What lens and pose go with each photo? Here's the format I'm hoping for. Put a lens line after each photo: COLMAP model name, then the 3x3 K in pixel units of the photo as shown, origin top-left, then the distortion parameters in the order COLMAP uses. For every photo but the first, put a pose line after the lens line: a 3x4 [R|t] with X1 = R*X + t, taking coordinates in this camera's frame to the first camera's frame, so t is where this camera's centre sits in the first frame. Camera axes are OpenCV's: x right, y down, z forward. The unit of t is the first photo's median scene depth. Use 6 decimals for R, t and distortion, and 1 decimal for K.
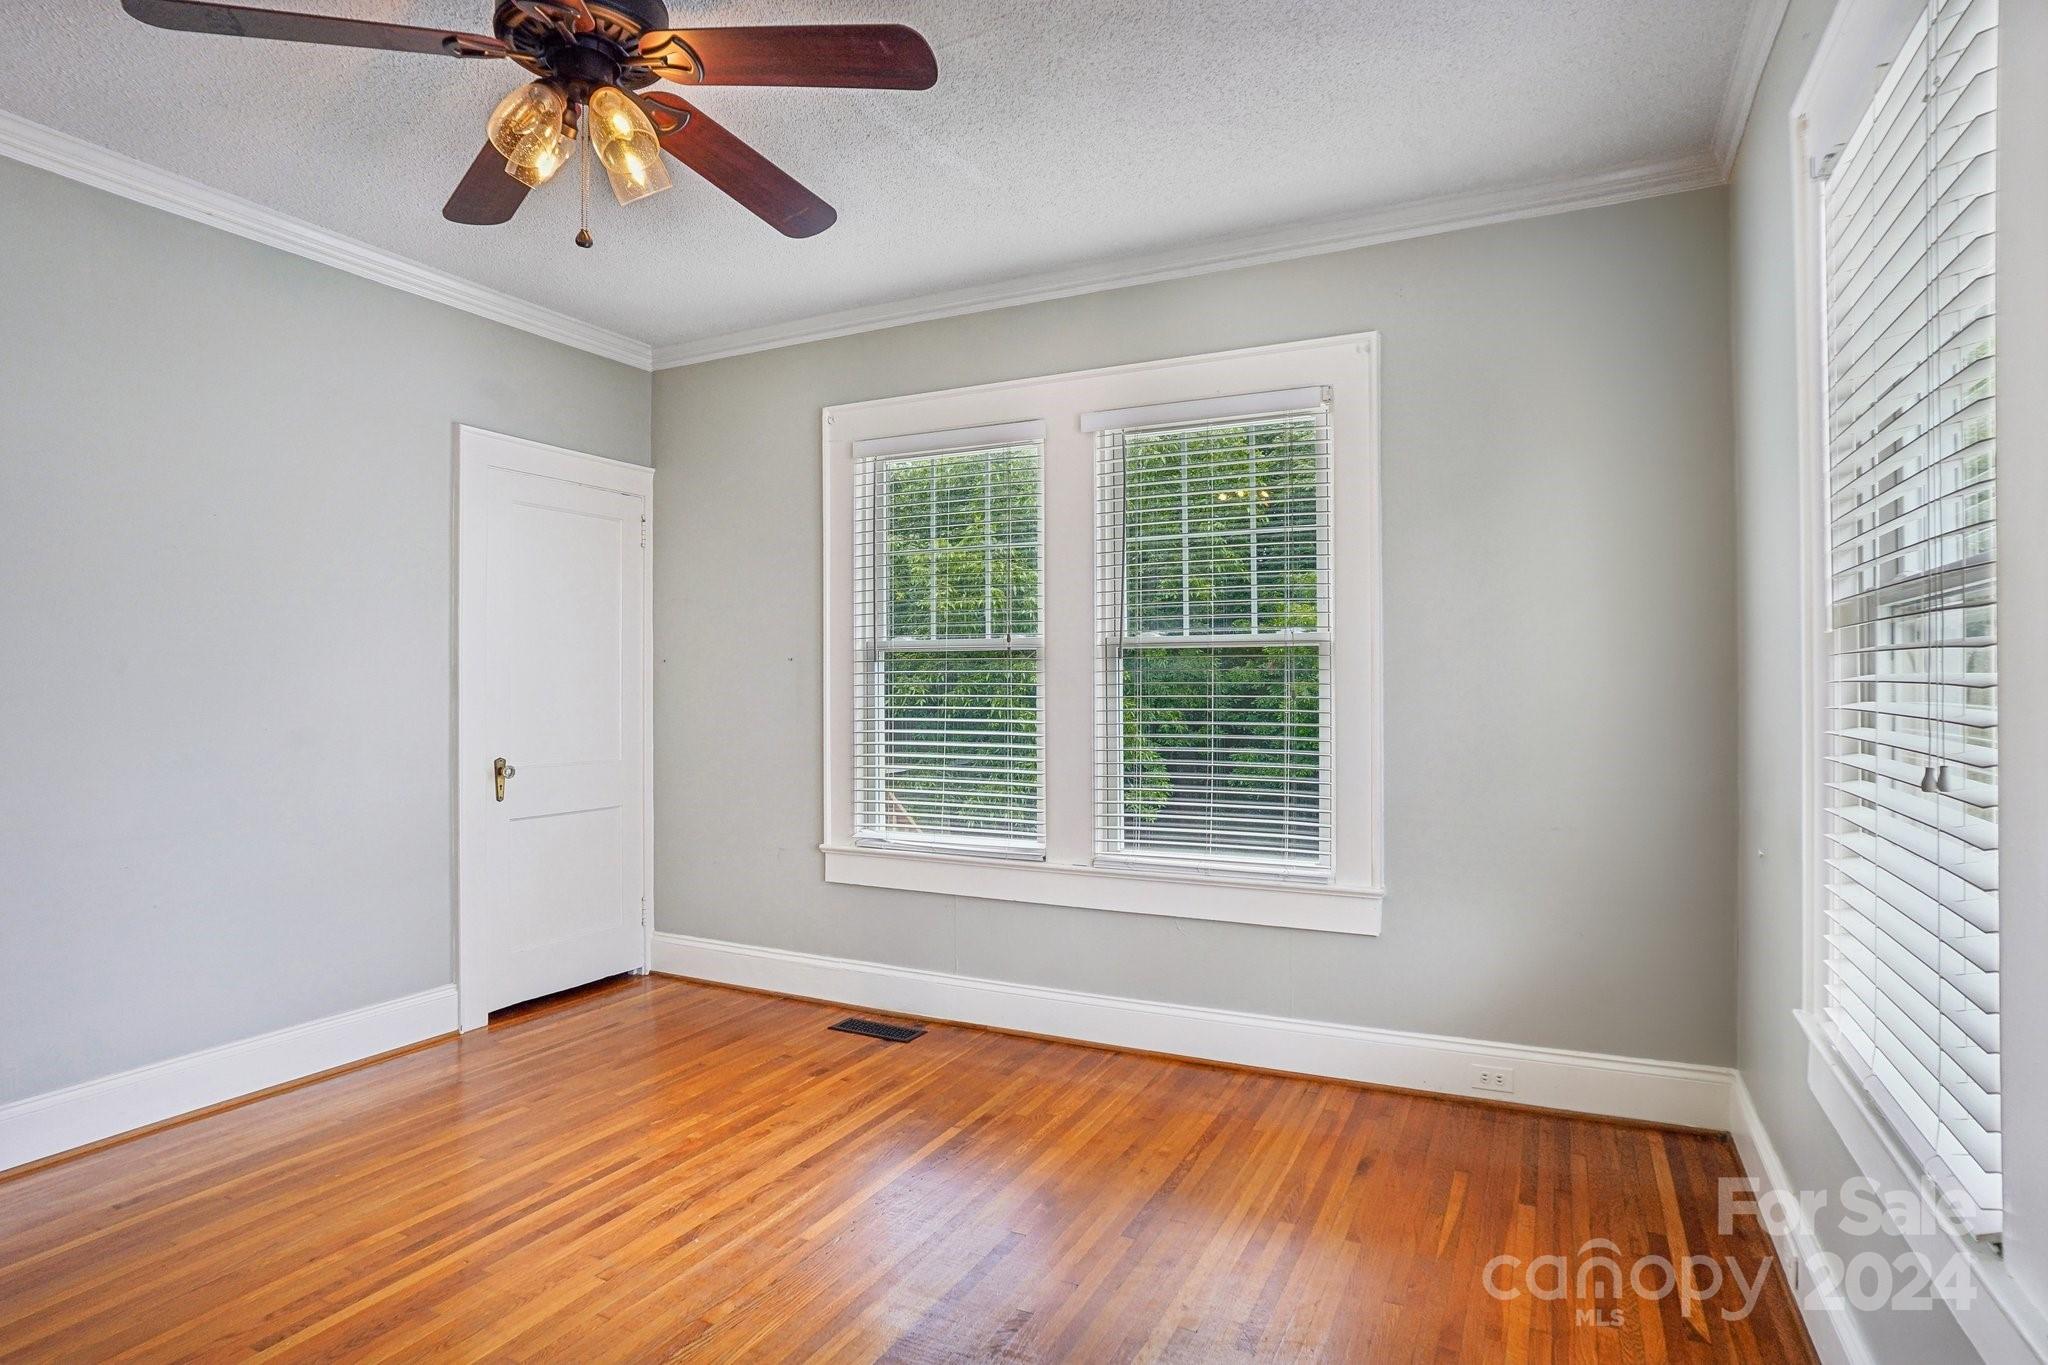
lens RADIAL K [[1105.3, 0, 1019.9], [0, 1105.3, 674.8], [0, 0, 1]] dist [-0.060255, 0.031700]
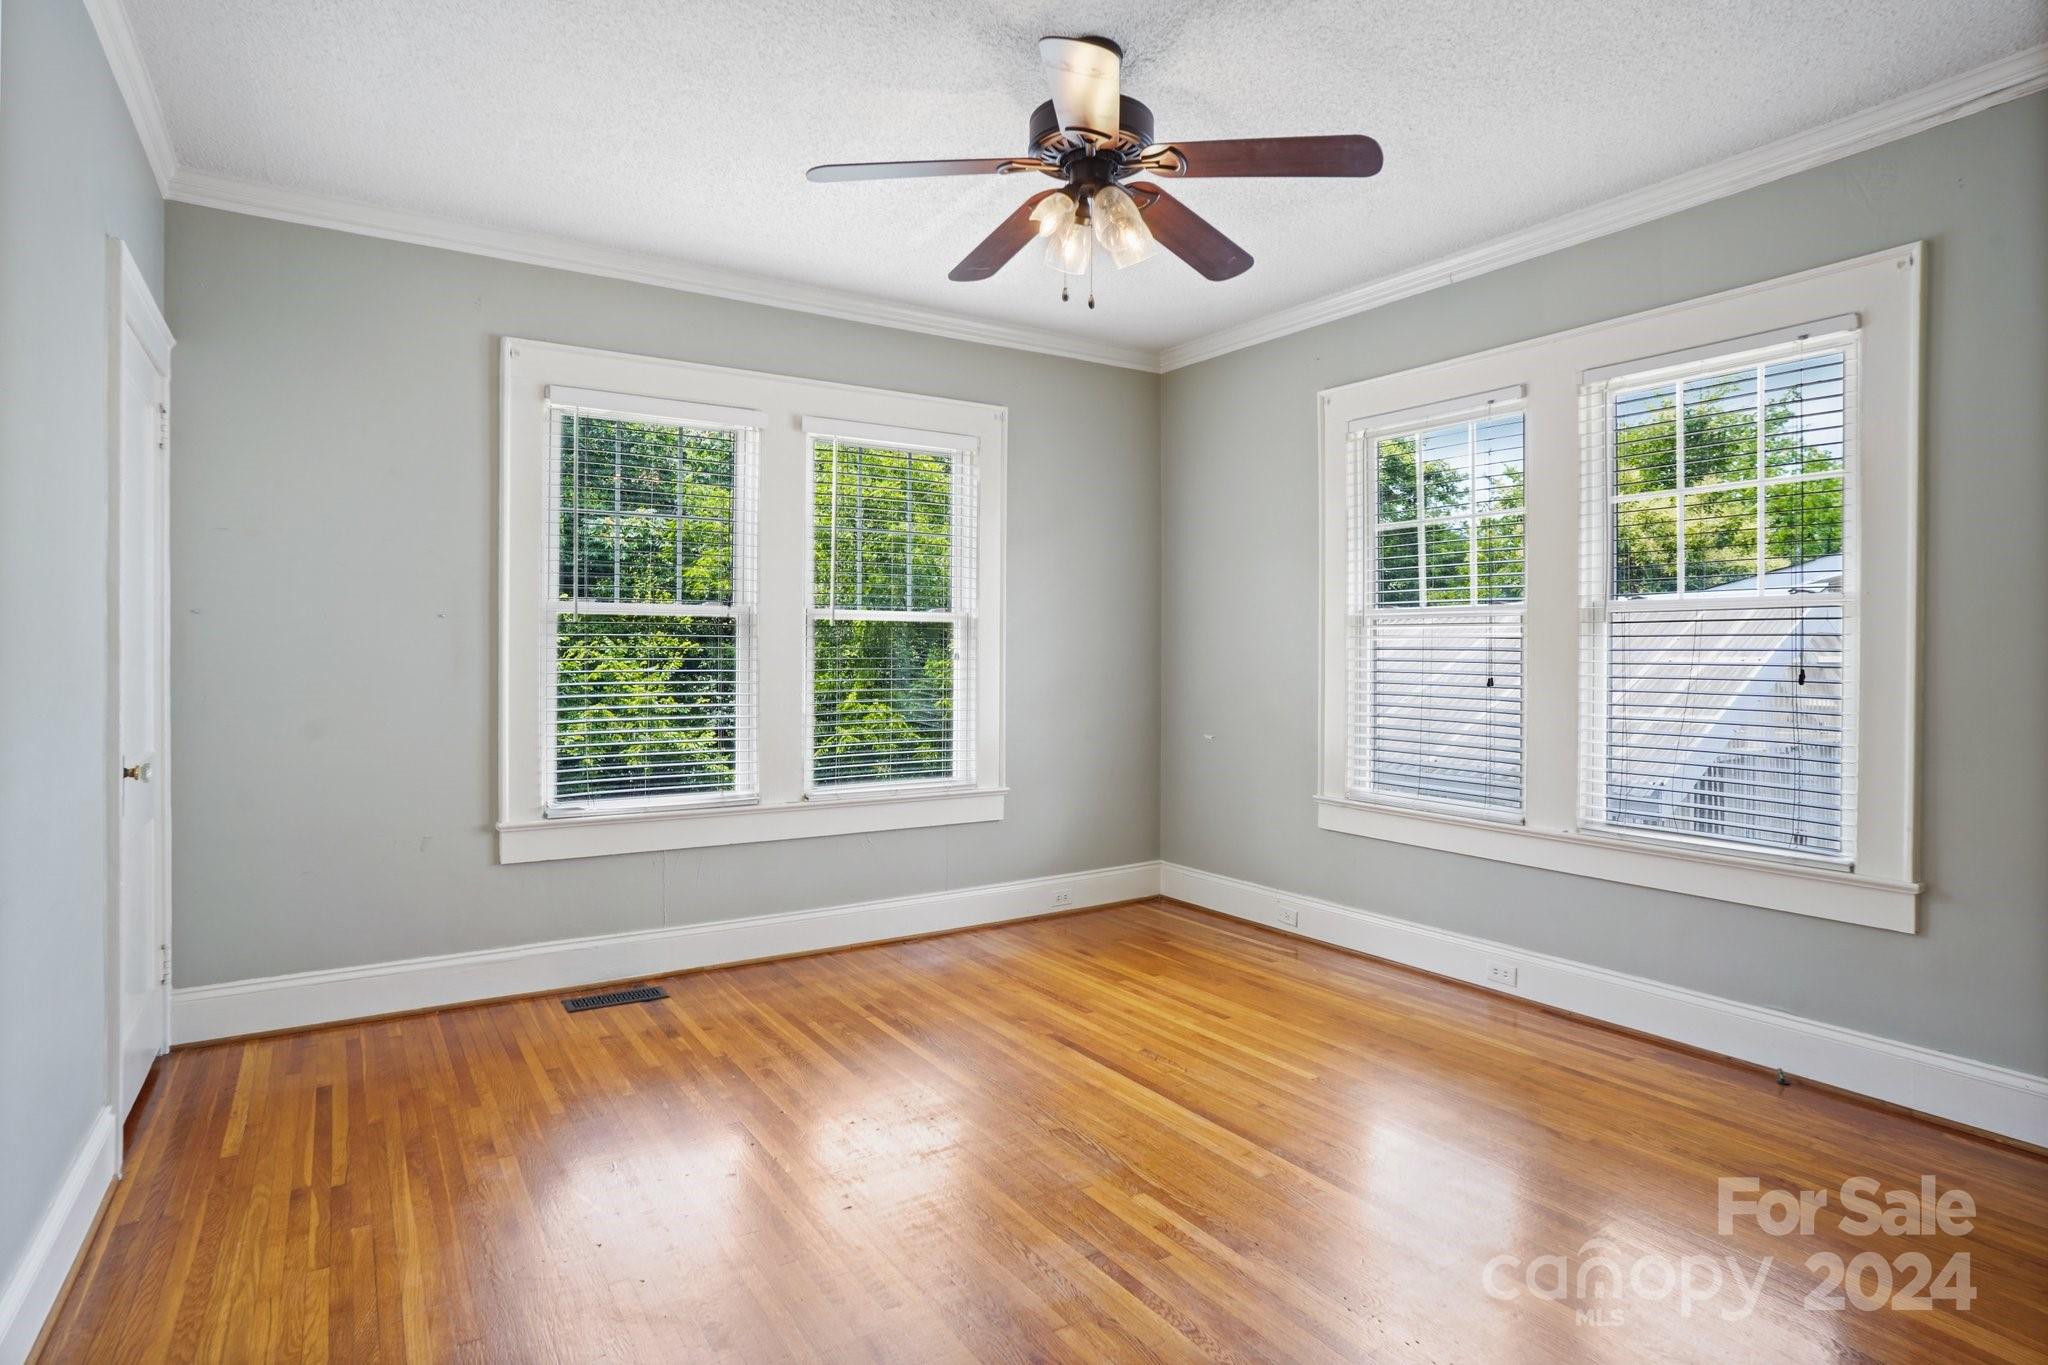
lens RADIAL K [[1105.3, 0, 989.8], [0, 1105.3, 668.1], [0, 0, 1]] dist [-0.060255, 0.031700]
pose [[0.506712, -0.010154, 0.862056, -0.879156], [-0.007449, 0.999842, 0.016155, 0.010151], [-0.862083, -0.014608, 0.506556, 0.243935]]
